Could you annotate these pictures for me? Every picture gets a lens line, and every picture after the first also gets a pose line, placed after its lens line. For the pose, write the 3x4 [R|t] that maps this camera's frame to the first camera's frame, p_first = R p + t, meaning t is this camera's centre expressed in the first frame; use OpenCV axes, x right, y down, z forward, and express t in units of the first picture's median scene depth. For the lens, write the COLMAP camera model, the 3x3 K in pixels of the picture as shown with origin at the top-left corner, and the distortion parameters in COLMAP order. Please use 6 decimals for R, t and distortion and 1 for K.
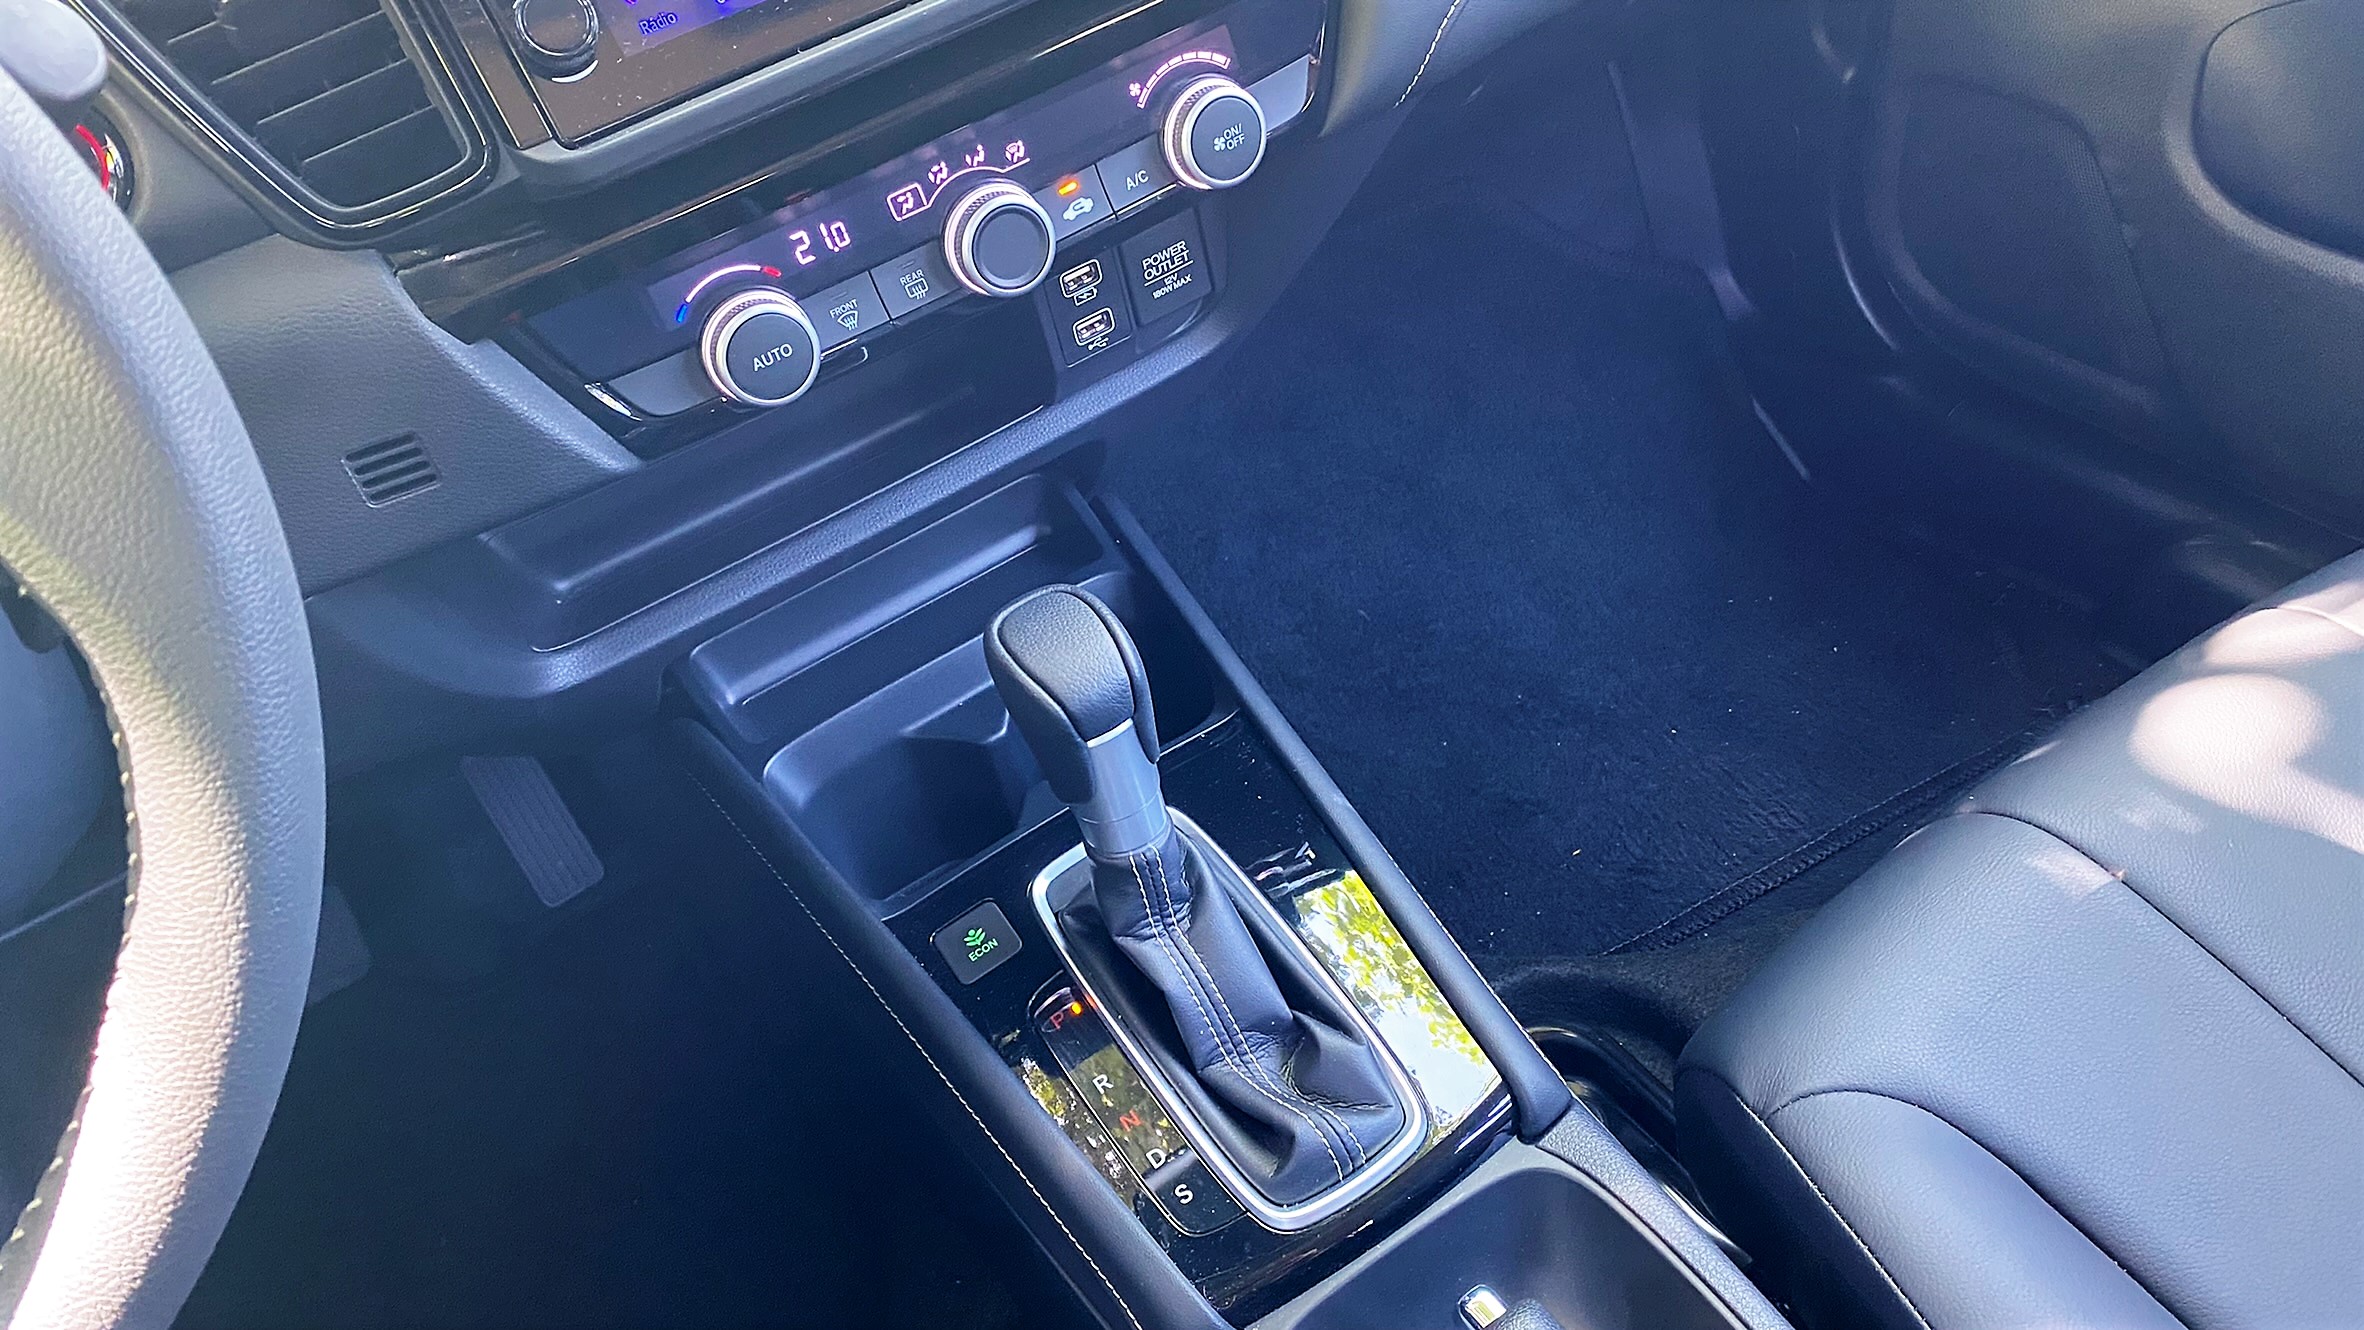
lens RADIAL K [[1791.6, 0, 1182.0], [0, 1791.6, 665.0], [0, 0, 1]] dist [0.107085, -0.219148]
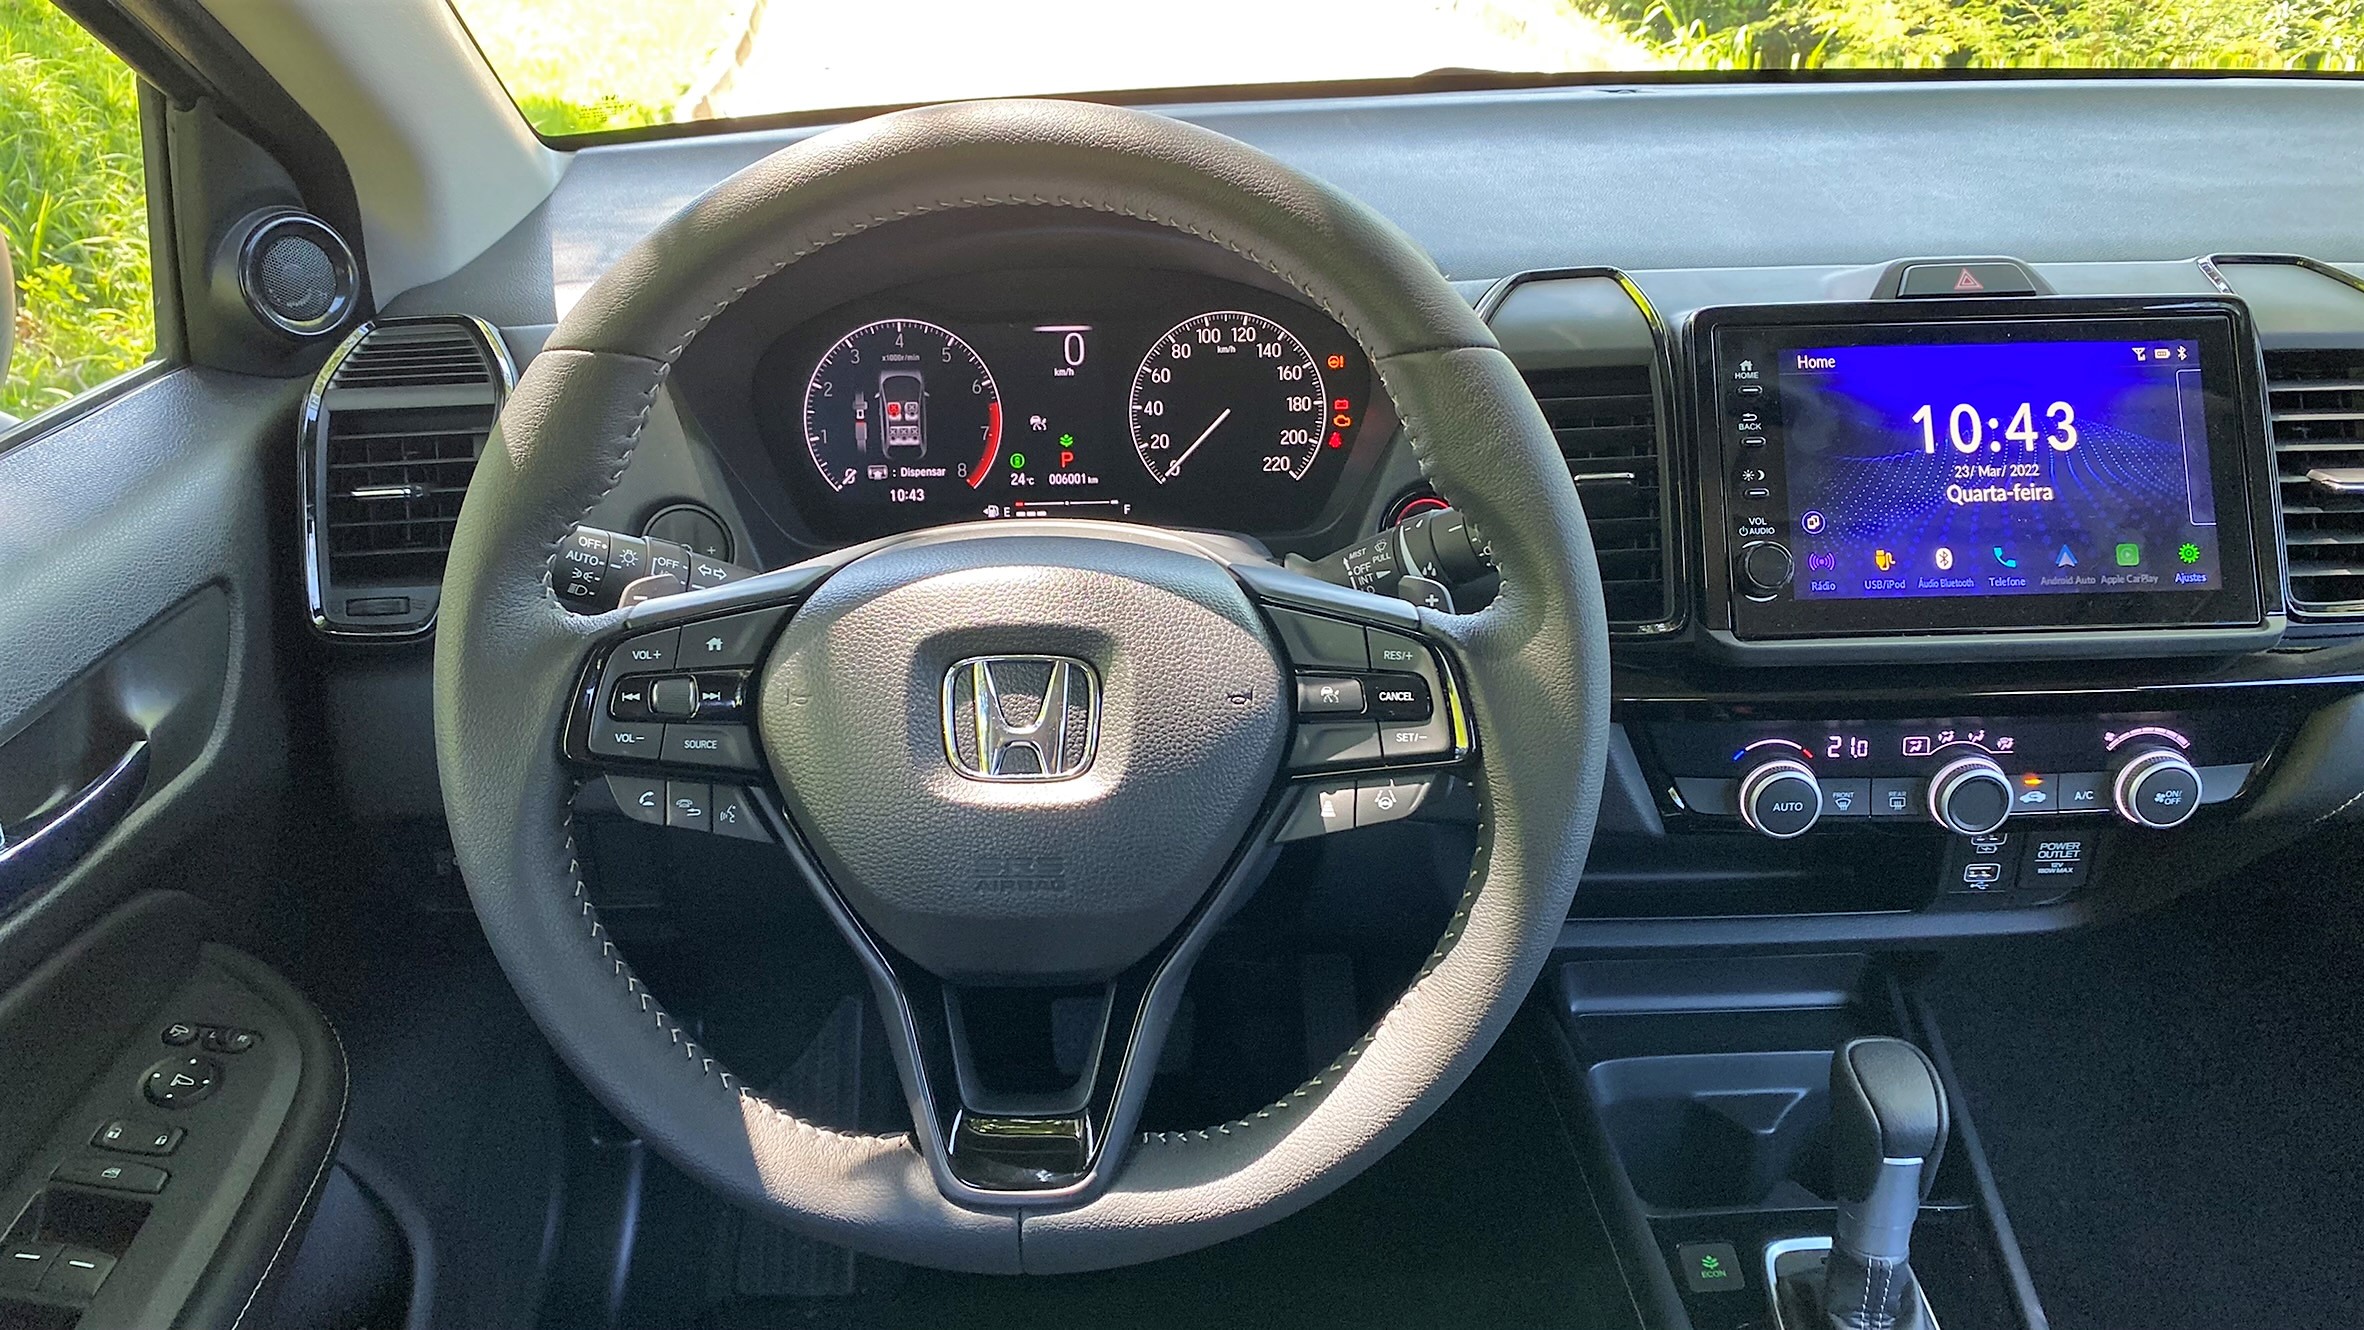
lens RADIAL K [[1791.6, 0, 1182.0], [0, 1791.6, 665.0], [0, 0, 1]] dist [0.107085, -0.219148]
pose [[0.843380, 0.381600, -0.378274, -0.118161], [-0.454089, 0.882550, -0.122103, 0.116825], [0.287251, 0.274749, 0.917605, -0.464919]]
